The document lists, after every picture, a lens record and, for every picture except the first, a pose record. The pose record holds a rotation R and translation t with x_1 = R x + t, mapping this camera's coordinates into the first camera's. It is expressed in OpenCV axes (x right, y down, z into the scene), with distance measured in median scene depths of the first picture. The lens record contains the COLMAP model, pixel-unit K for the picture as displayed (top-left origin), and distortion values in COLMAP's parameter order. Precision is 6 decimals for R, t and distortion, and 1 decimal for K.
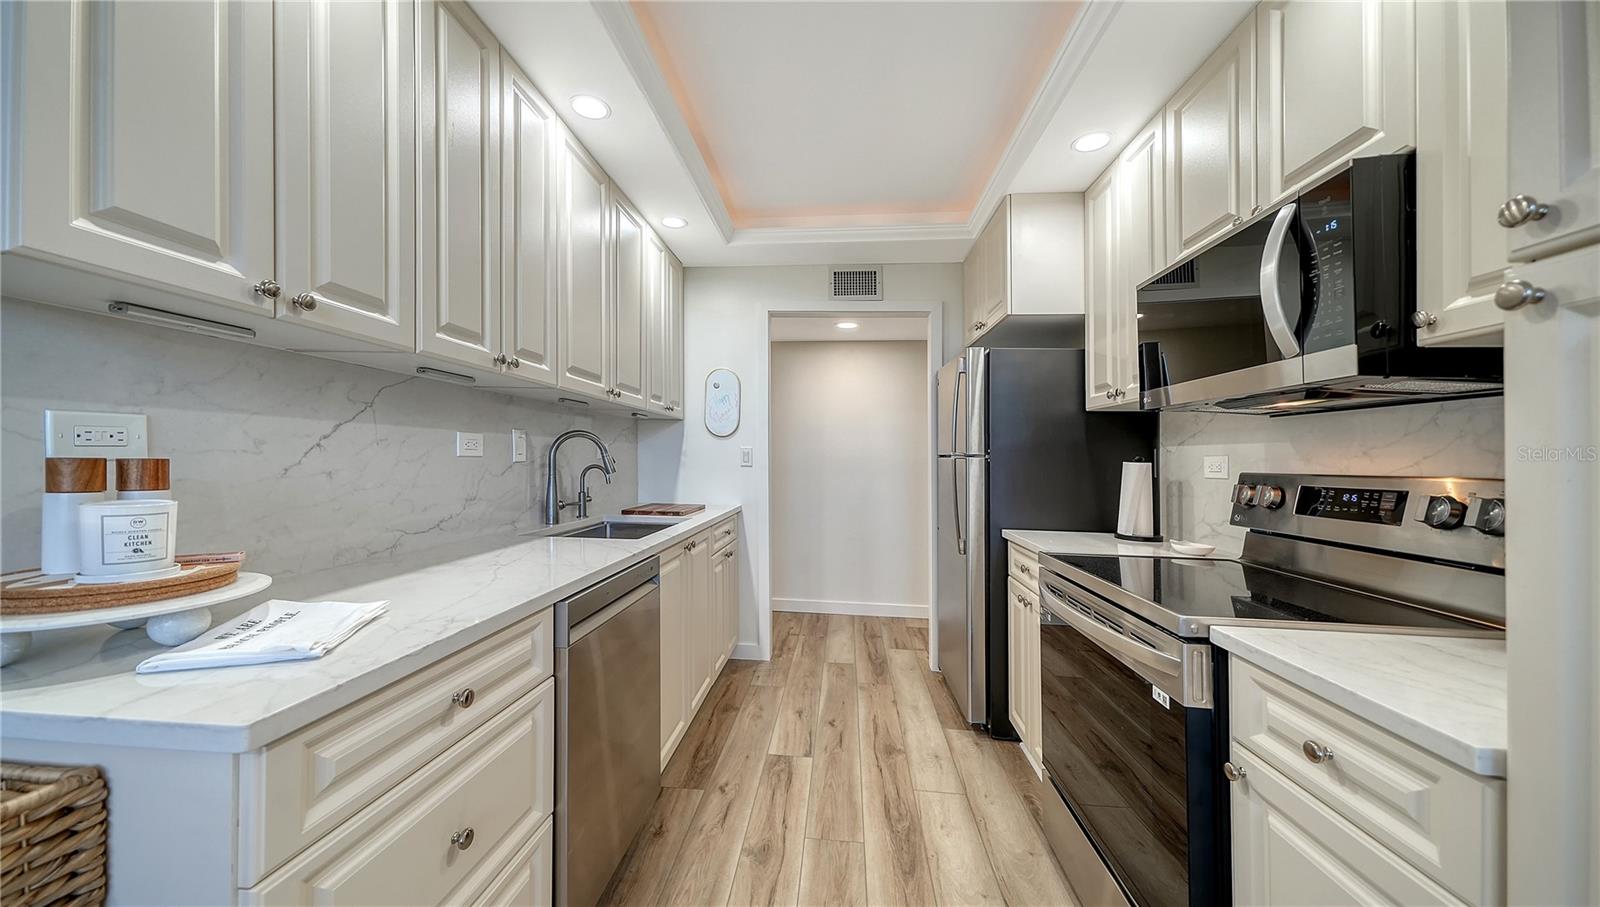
lens RADIAL K [[560.9, 0, 800.0], [0, 560.9, 453.5], [0, 0, 1]] dist [-0.000293, -0.000009]
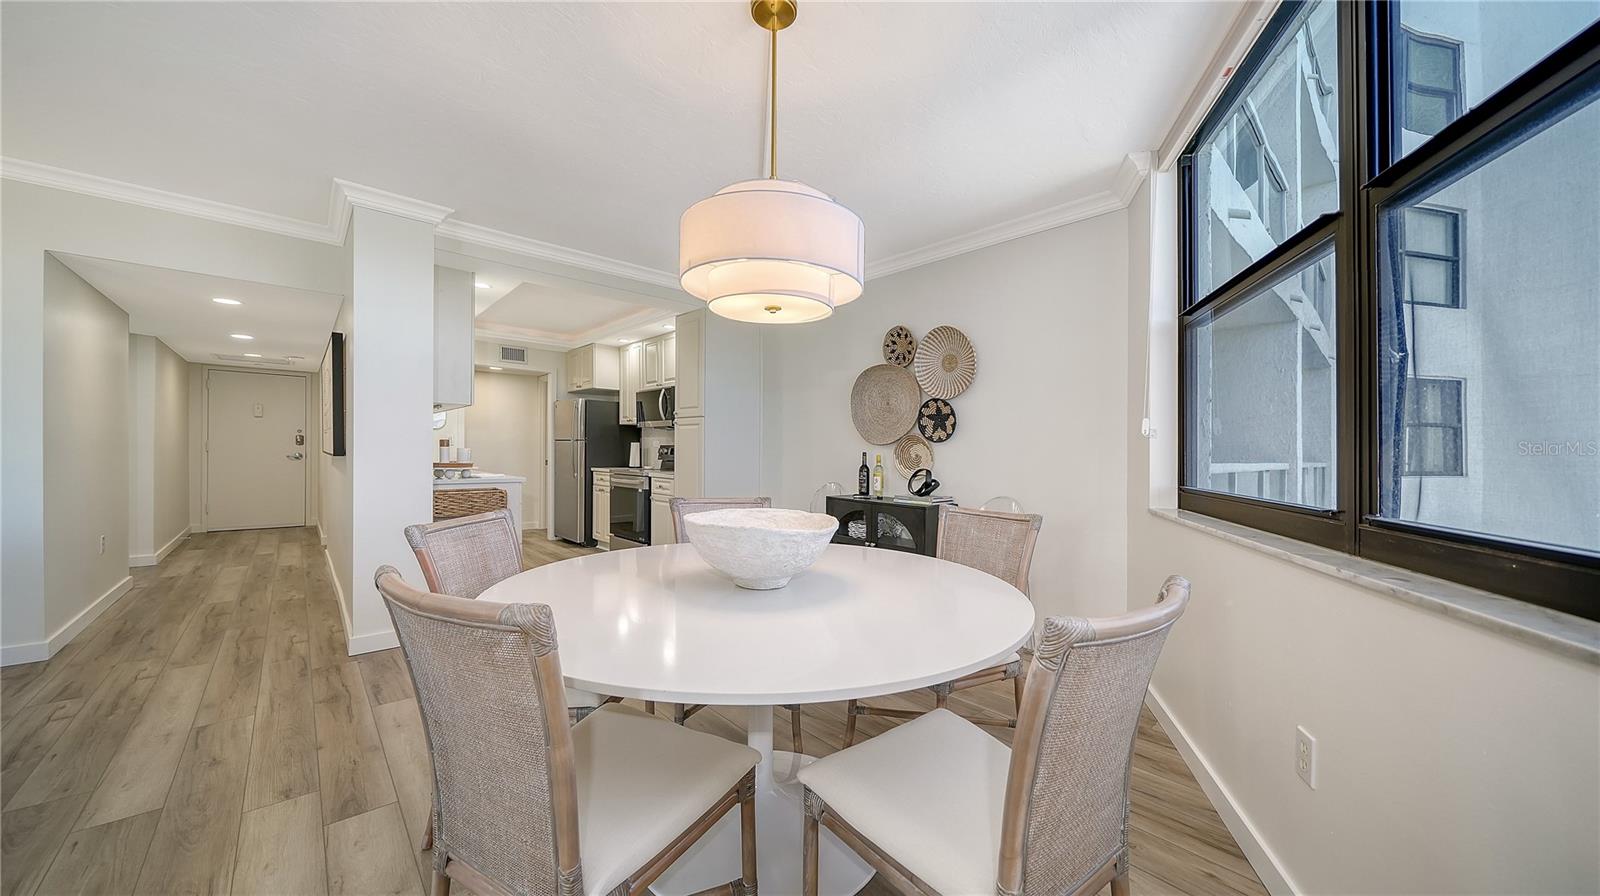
lens RADIAL K [[560.9, 0, 793.7], [0, 560.9, 461.8], [0, 0, 1]] dist [0.001369, 0.000093]
pose [[0.681914, -0.005619, 0.731411, -1.058471], [-0.014337, 0.999676, 0.021047, 0.041685], [-0.731292, -0.024838, 0.681612, -1.735685]]
